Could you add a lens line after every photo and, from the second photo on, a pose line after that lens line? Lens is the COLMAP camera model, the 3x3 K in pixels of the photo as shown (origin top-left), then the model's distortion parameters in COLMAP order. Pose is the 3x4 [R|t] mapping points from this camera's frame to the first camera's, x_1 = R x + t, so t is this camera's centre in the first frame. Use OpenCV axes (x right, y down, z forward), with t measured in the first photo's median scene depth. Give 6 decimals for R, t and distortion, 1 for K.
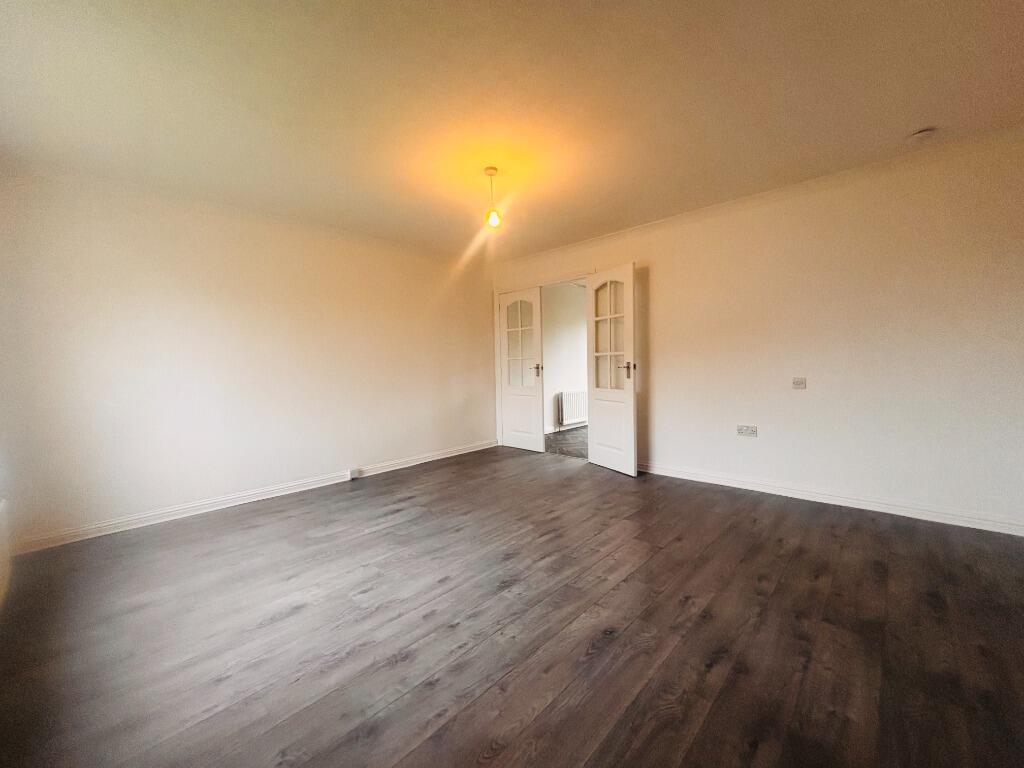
lens RADIAL K [[415.4, 0, 509.7], [0, 415.4, 381.4], [0, 0, 1]] dist [0.002029, 0.001015]
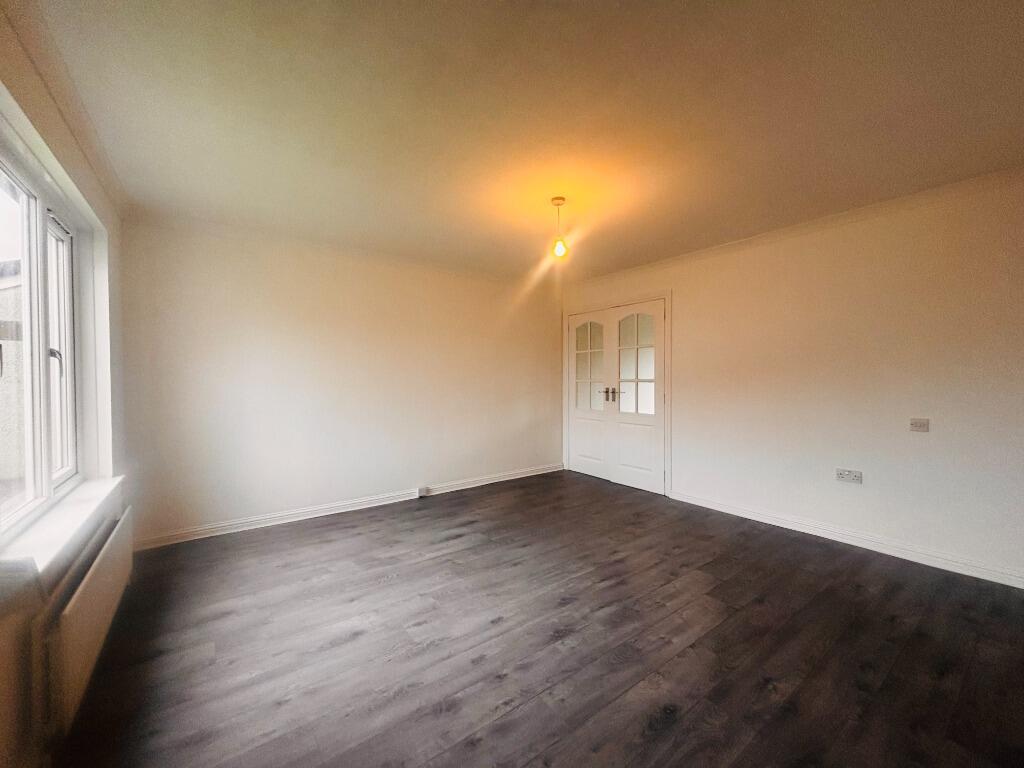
lens RADIAL K [[415.4, 0, 510.1], [0, 415.4, 380.2], [0, 0, 1]] dist [0.002029, 0.001015]
pose [[0.984436, 0.020558, -0.174535, 0.029912], [-0.026358, 0.999172, -0.030978, -0.054095], [0.173753, 0.035096, 0.984164, 0.021429]]
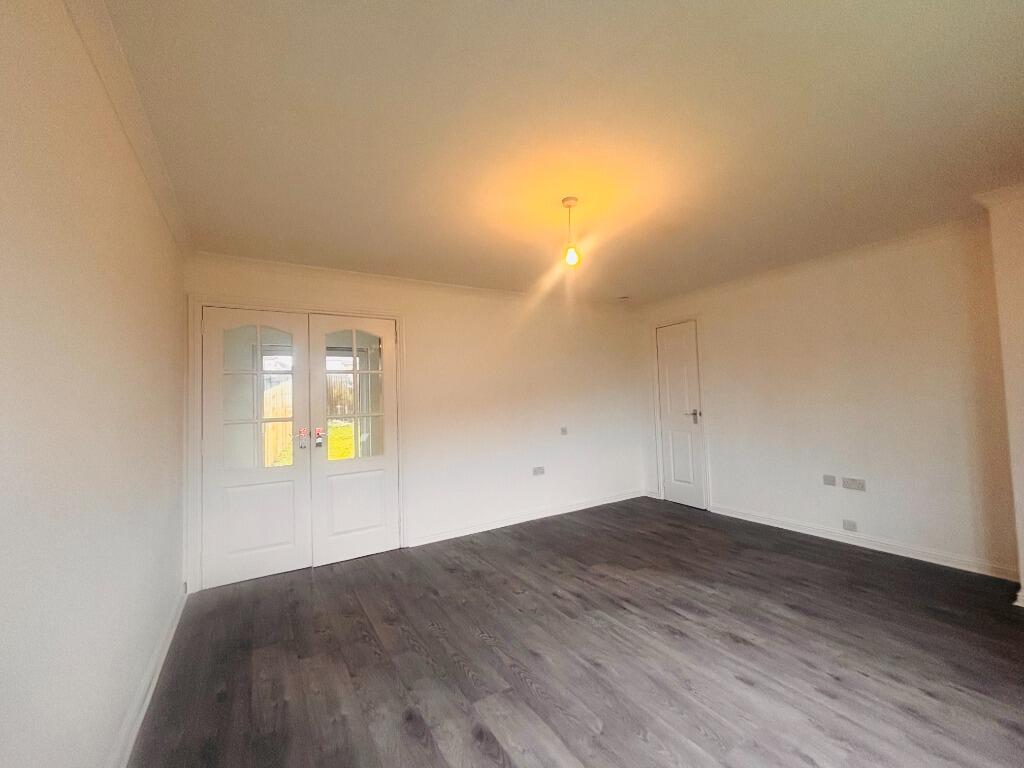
lens RADIAL K [[415.4, 0, 512.1], [0, 415.4, 385.5], [0, 0, 1]] dist [0.002029, 0.001015]
pose [[0.250801, 0.048196, 0.966838, -1.047437], [0.073654, 0.994915, -0.068702, -0.094035], [-0.965233, 0.088442, 0.245976, 1.109492]]
